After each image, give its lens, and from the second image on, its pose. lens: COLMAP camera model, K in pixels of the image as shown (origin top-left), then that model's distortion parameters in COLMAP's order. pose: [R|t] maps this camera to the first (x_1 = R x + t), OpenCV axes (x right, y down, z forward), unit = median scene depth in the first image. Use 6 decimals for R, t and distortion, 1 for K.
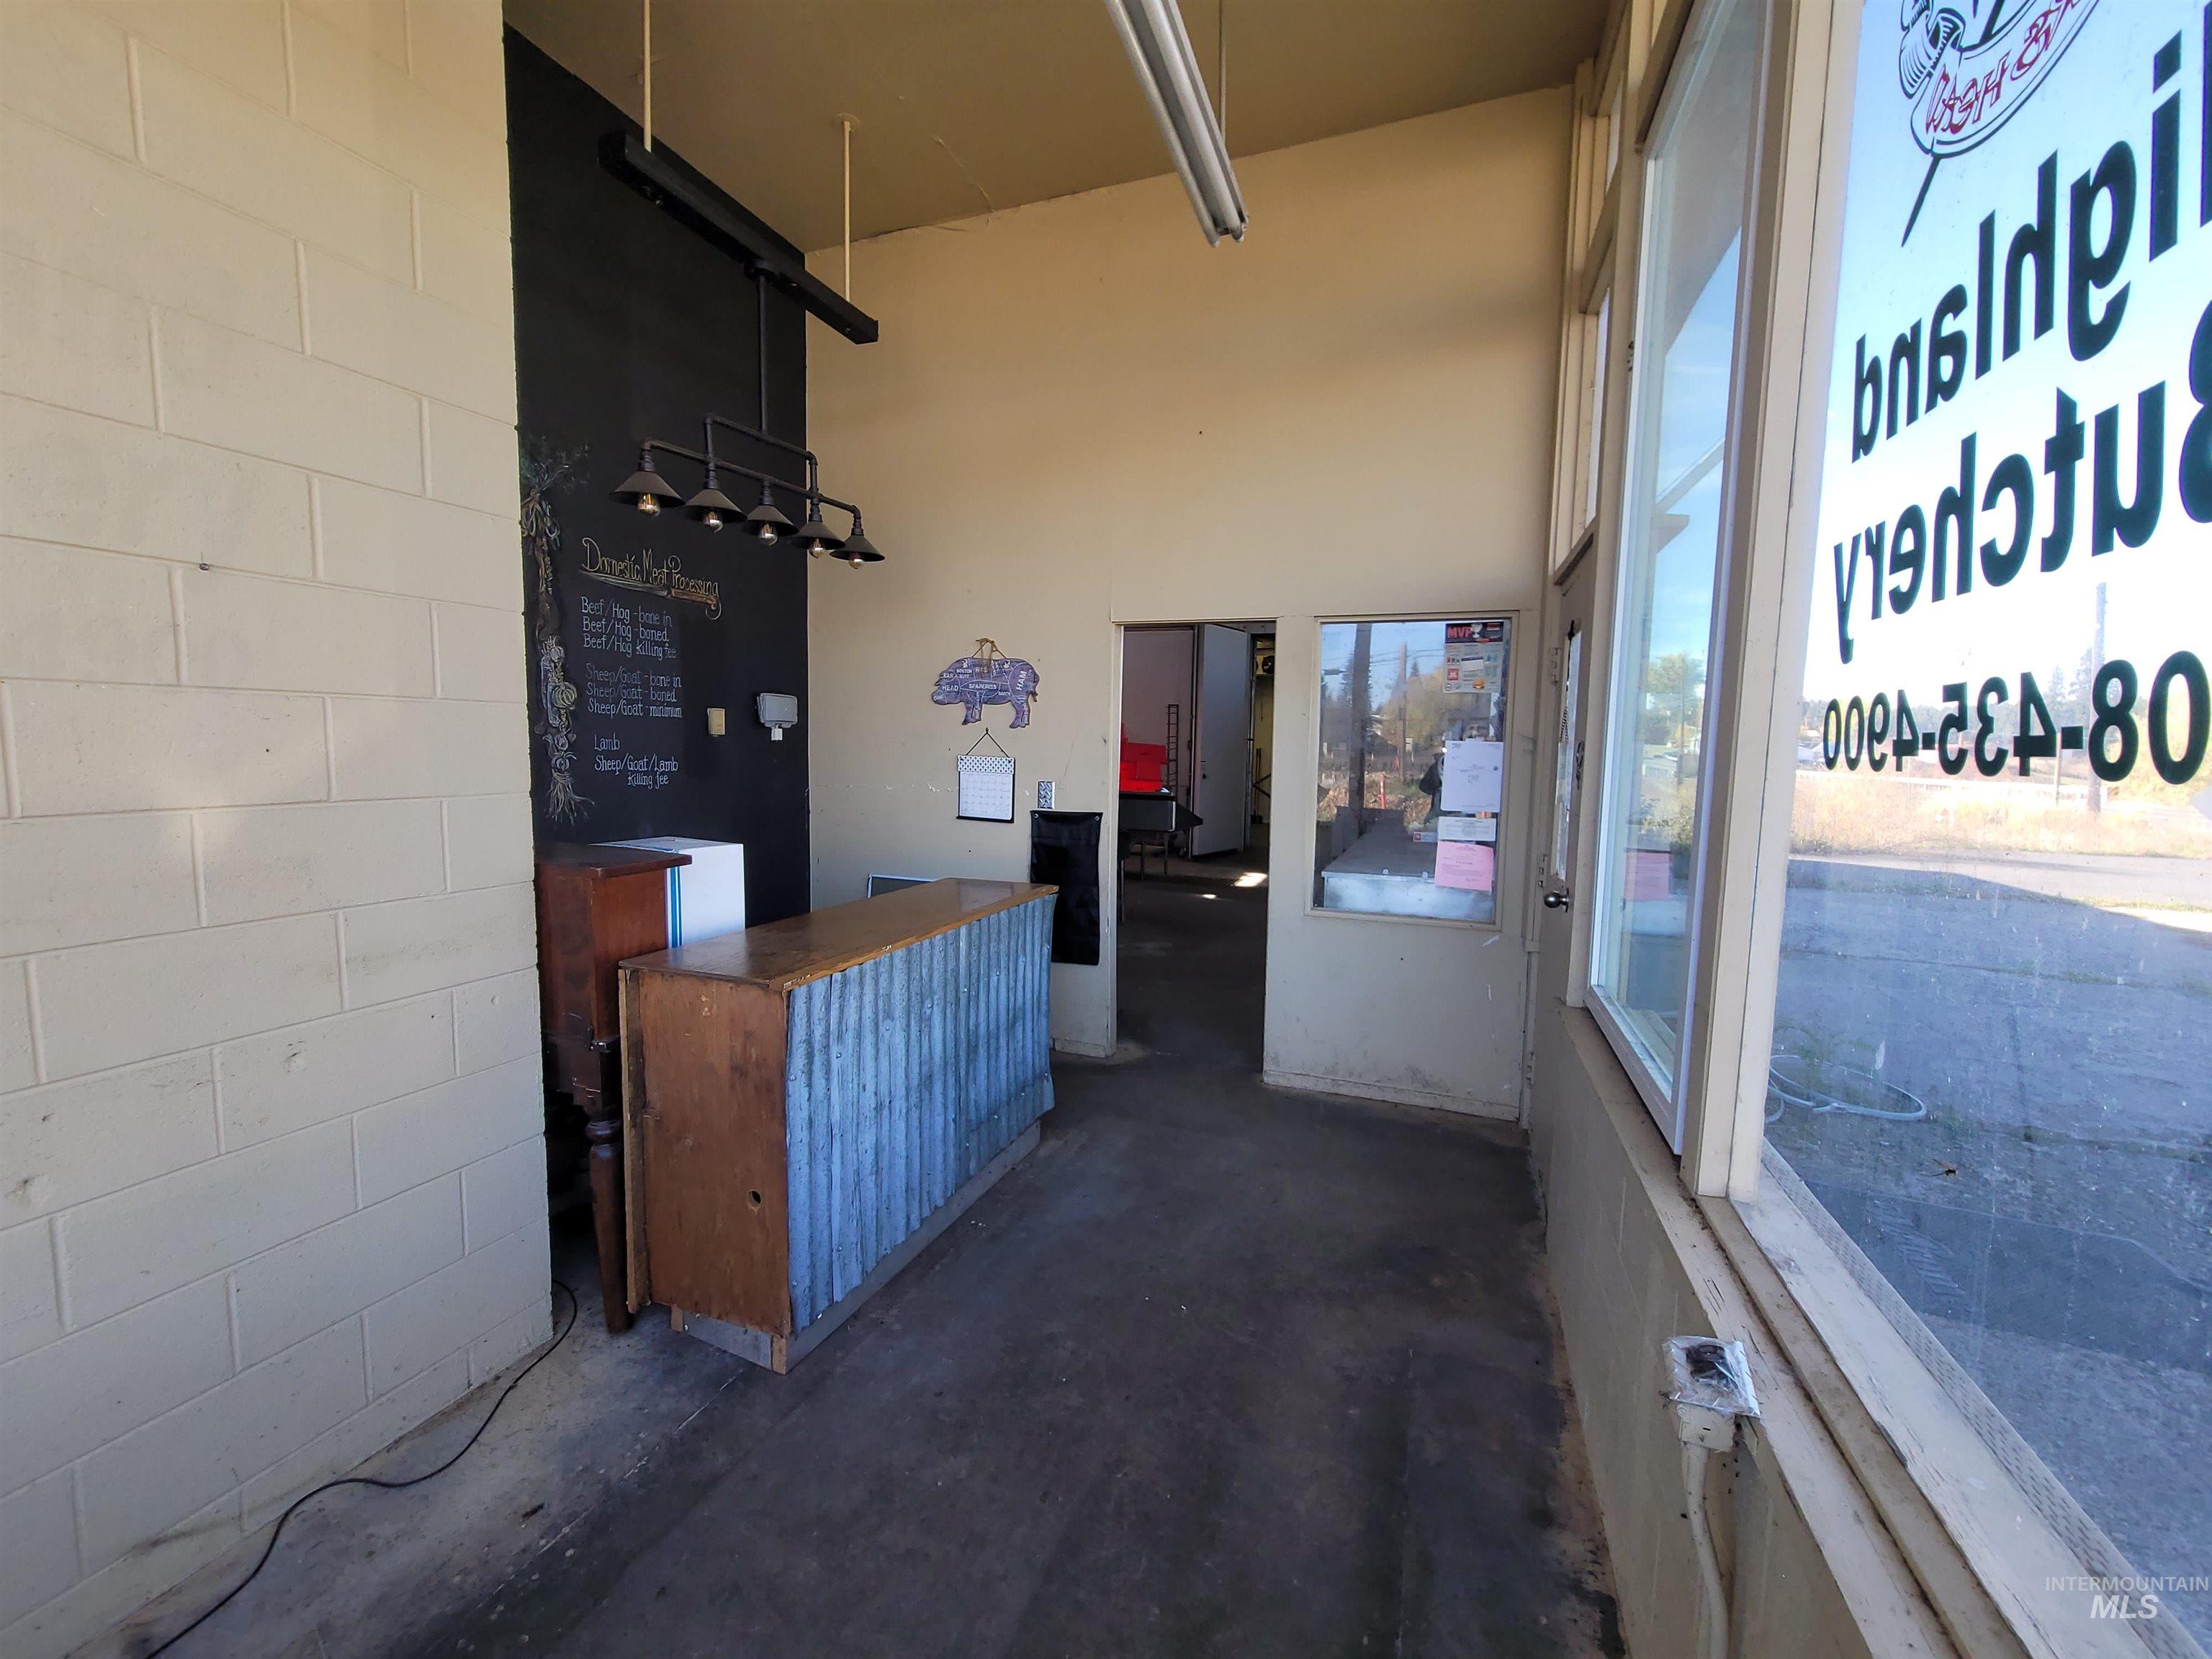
lens RADIAL K [[904.9, 0, 1106.0], [0, 904.9, 829.5], [0, 0, 1]] dist [-0.010825, 0.002884]
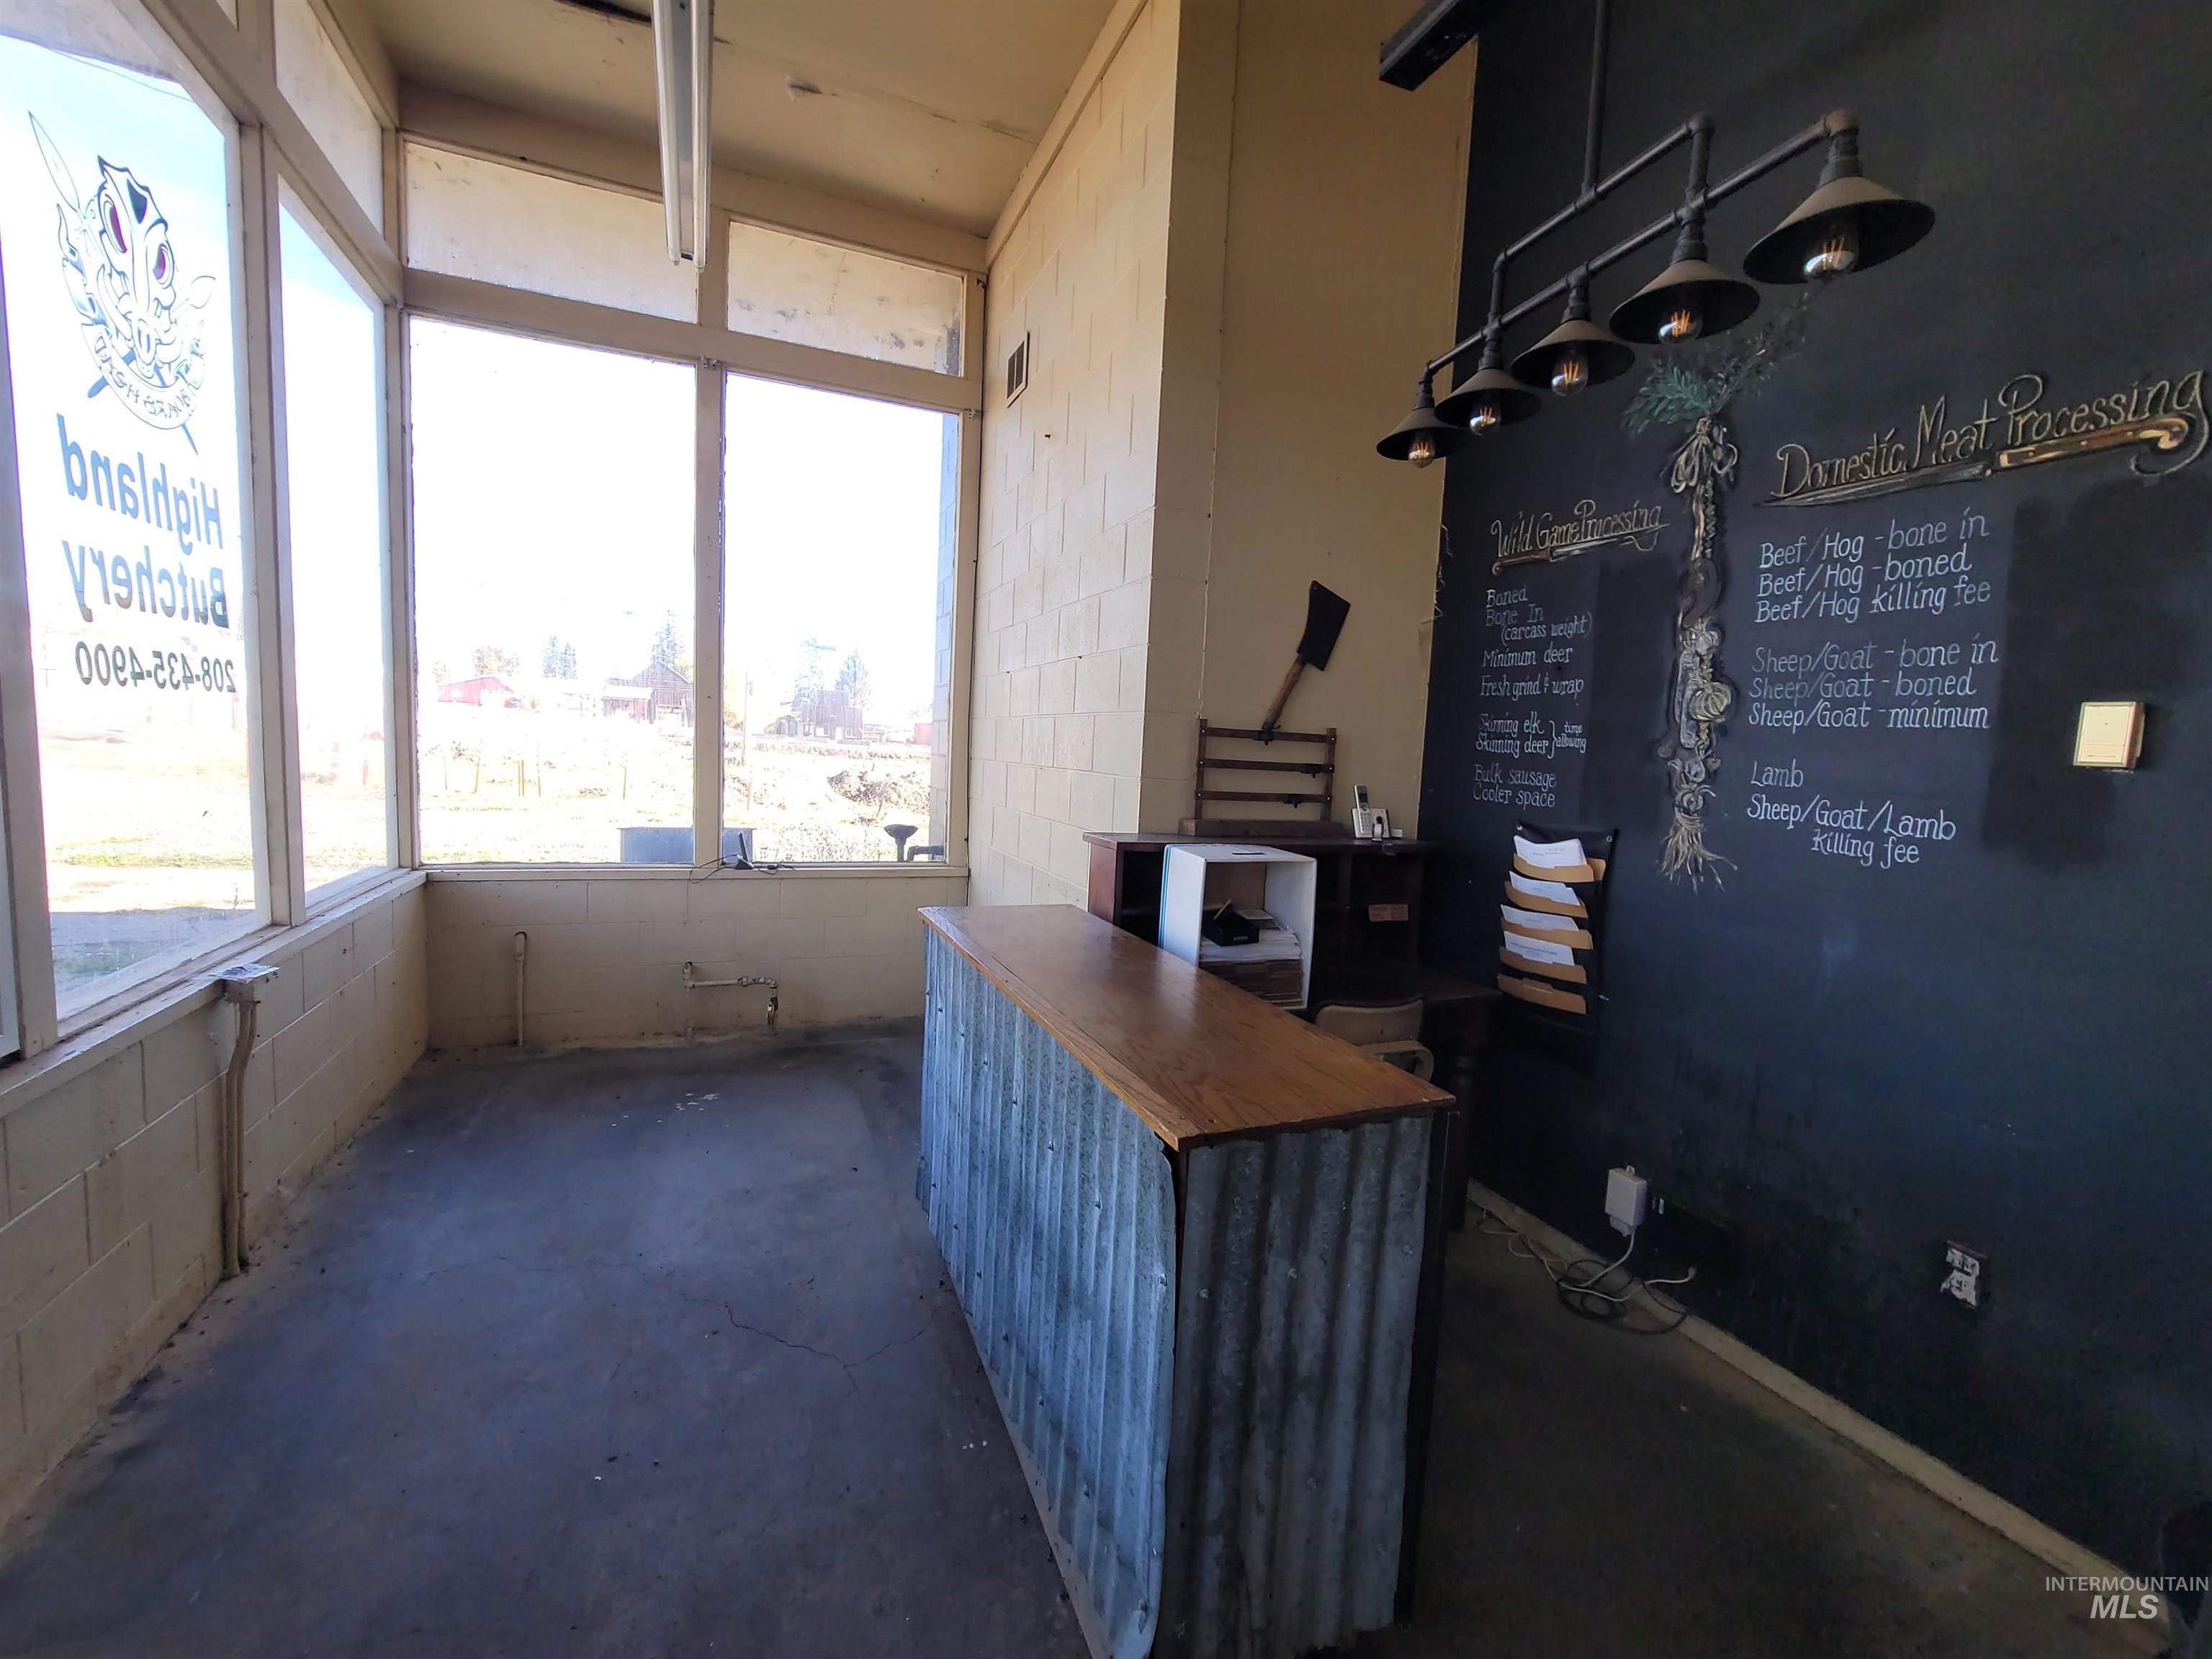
lens RADIAL K [[904.9, 0, 1106.0], [0, 904.9, 829.5], [0, 0, 1]] dist [-0.010825, 0.002884]
pose [[-0.724892, 0.011446, -0.688768, 0.203395], [-0.126306, 0.980703, 0.149228, -0.100690], [0.677185, 0.195169, -0.709458, 1.222278]]
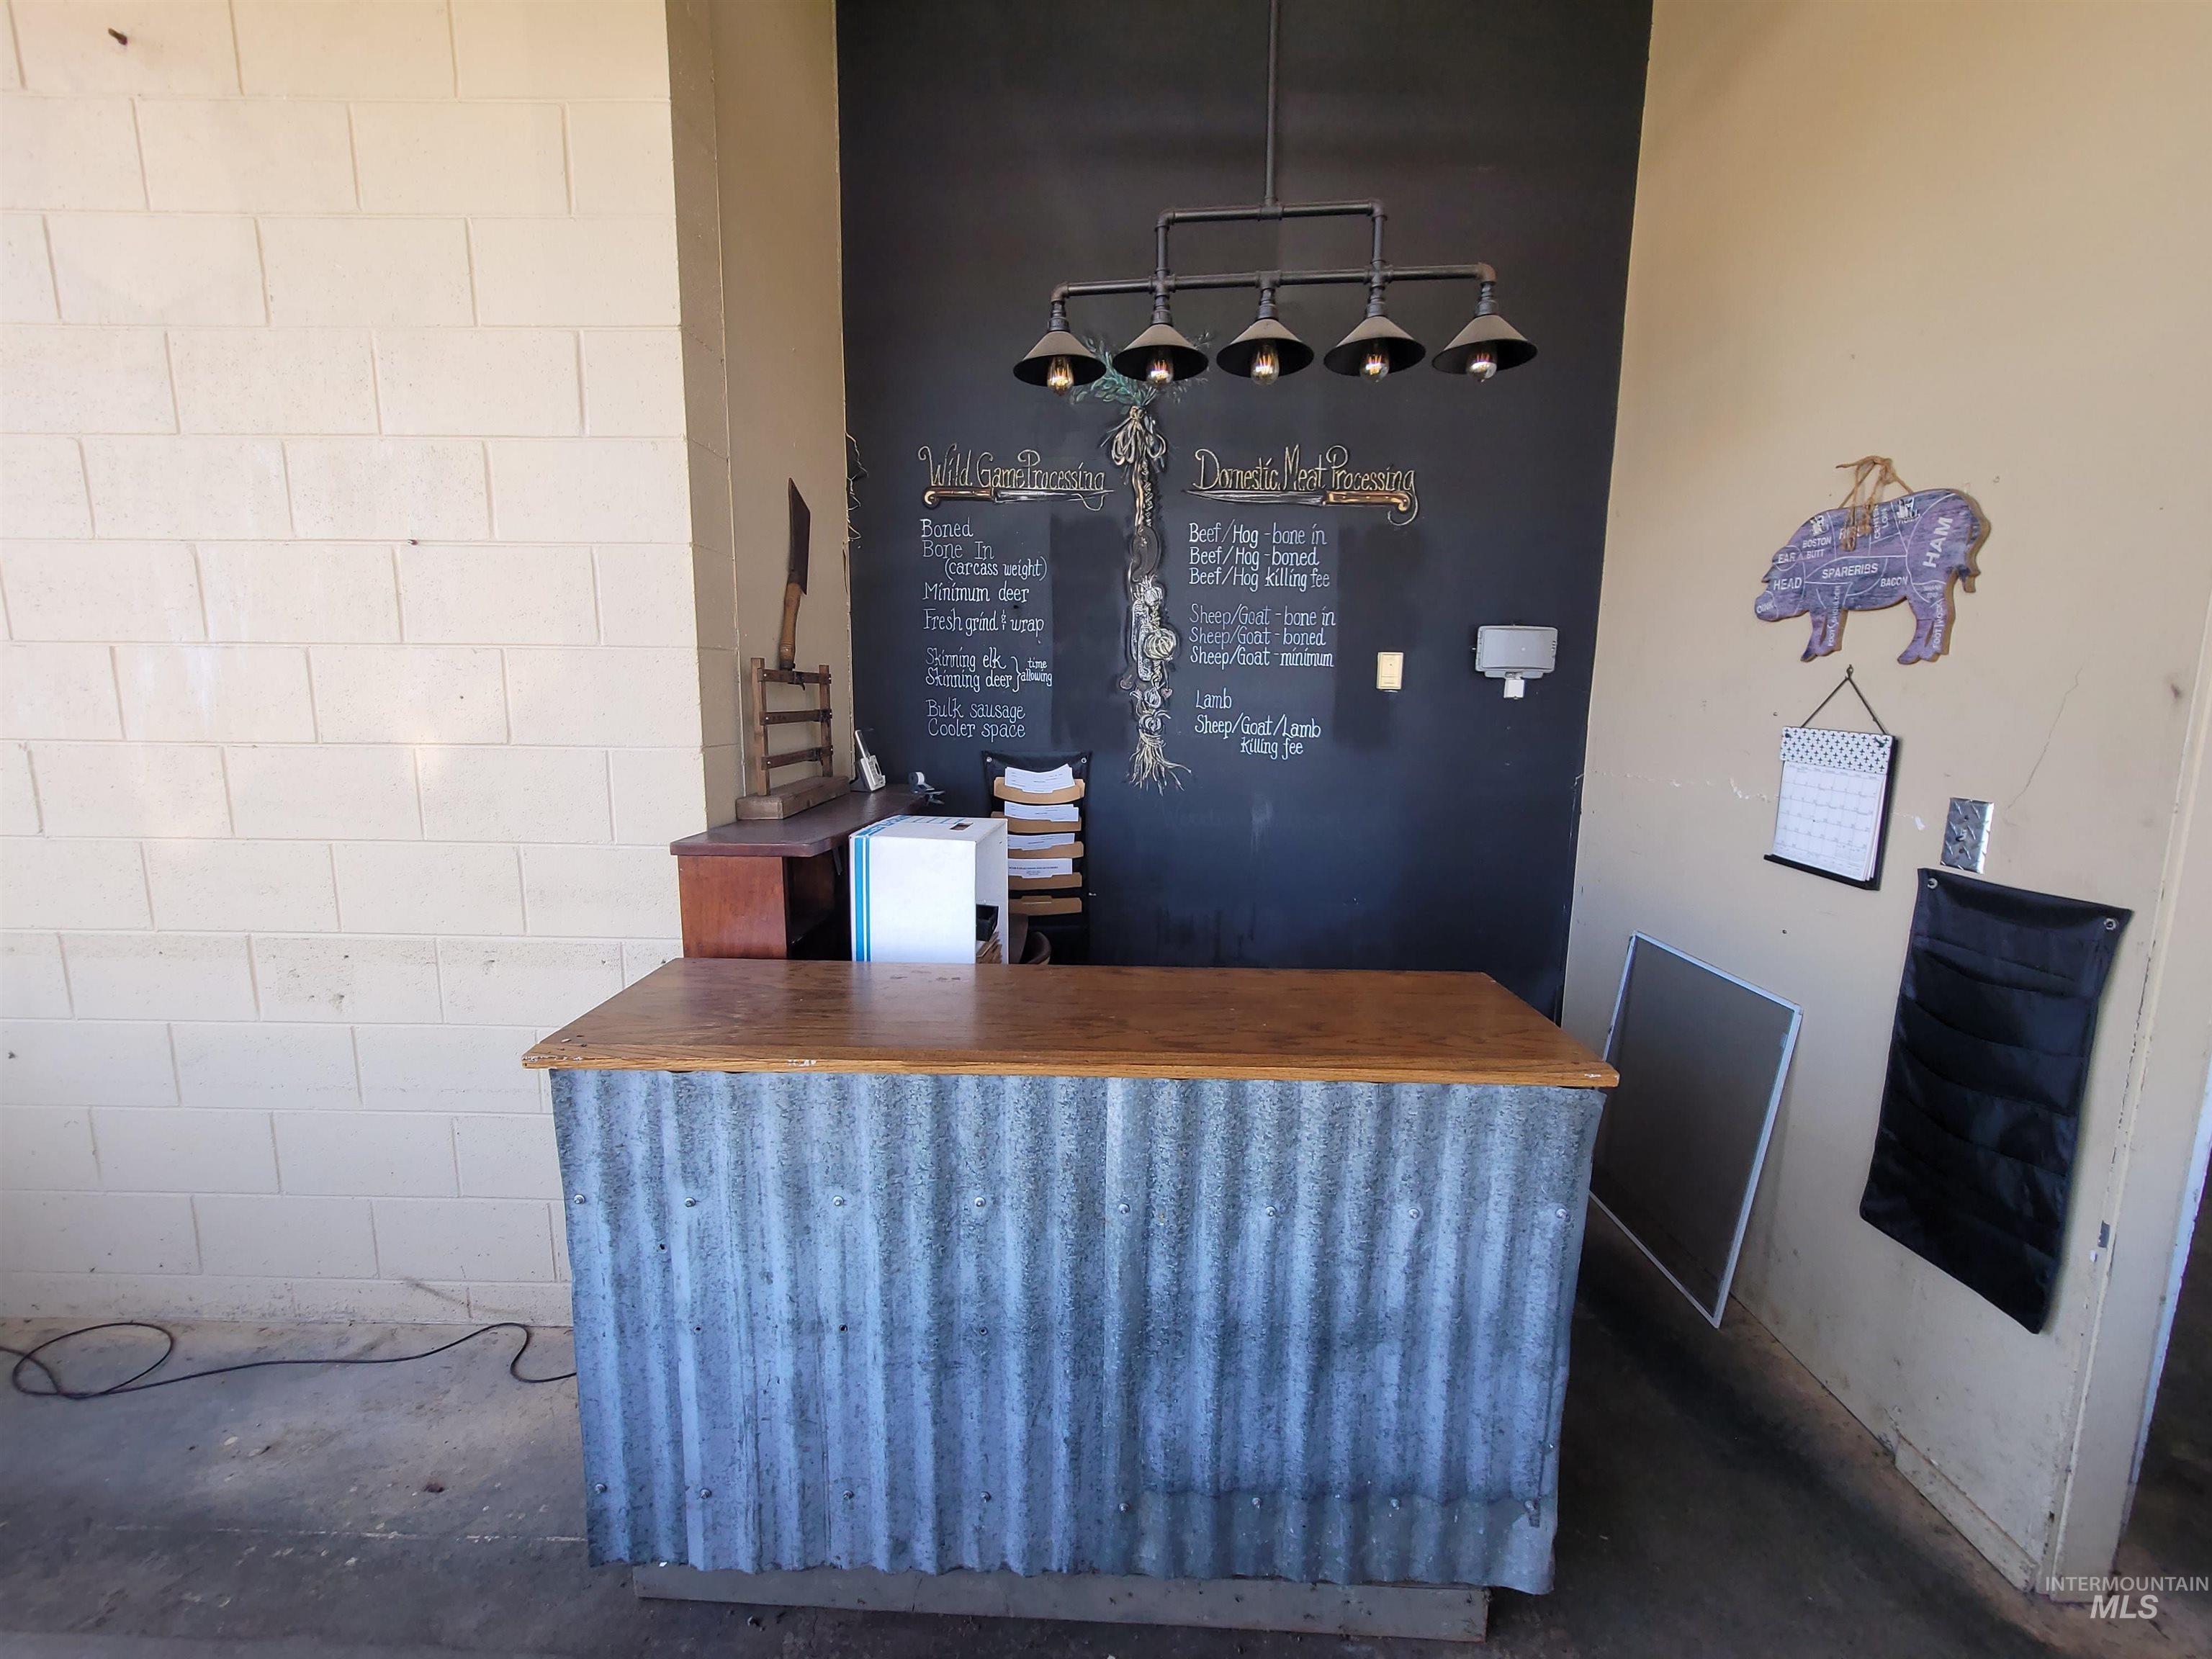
lens RADIAL K [[904.9, 0, 1106.0], [0, 904.9, 829.5], [0, 0, 1]] dist [-0.010825, 0.002884]
pose [[0.335428, 0.128484, -0.933263, 0.217570], [-0.096128, 0.990153, 0.101766, -0.057523], [0.937149, 0.055577, 0.344476, 0.680170]]
